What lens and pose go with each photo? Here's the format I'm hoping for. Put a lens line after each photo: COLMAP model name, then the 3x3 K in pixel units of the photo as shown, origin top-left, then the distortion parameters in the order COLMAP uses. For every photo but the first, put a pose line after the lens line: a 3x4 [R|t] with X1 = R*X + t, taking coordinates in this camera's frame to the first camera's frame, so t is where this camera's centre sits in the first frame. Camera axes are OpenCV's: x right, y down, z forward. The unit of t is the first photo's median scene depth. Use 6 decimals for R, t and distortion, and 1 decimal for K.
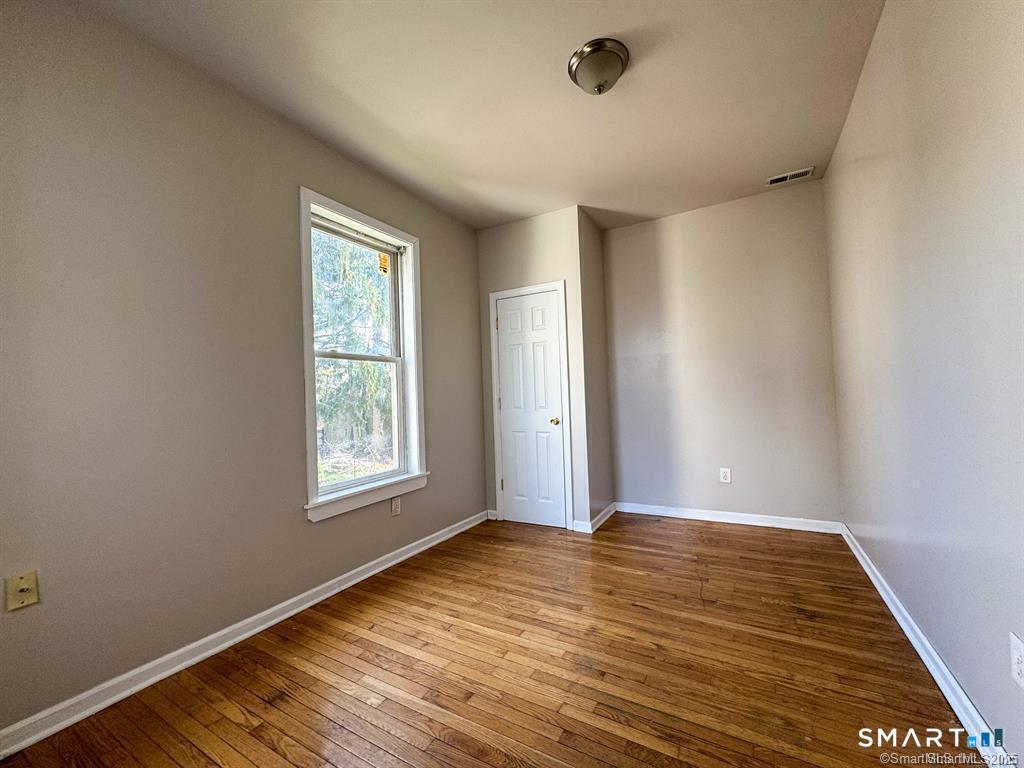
lens RADIAL K [[406.9, 0, 515.6], [0, 406.9, 387.8], [0, 0, 1]] dist [-0.008763, 0.001100]
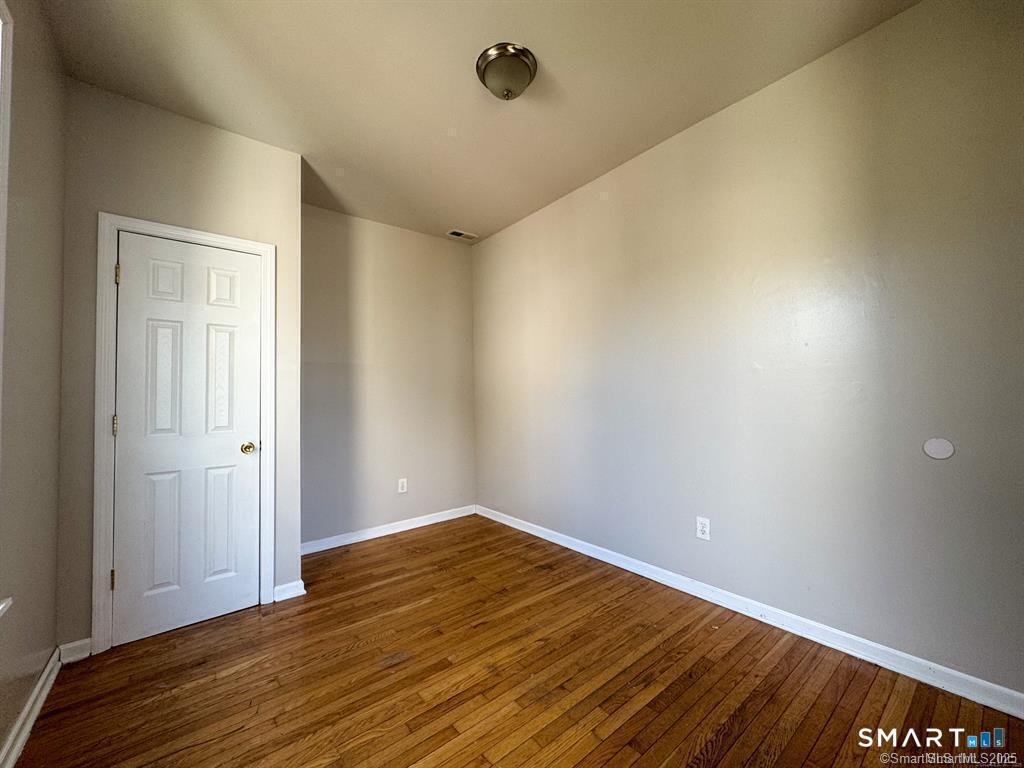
lens RADIAL K [[406.9, 0, 514.6], [0, 406.9, 384.5], [0, 0, 1]] dist [-0.008763, 0.001100]
pose [[0.361754, 0.056271, 0.930574, -0.466716], [-0.008278, 0.998331, -0.057150, 0.017125], [-0.932237, 0.012971, 0.361617, 0.443188]]
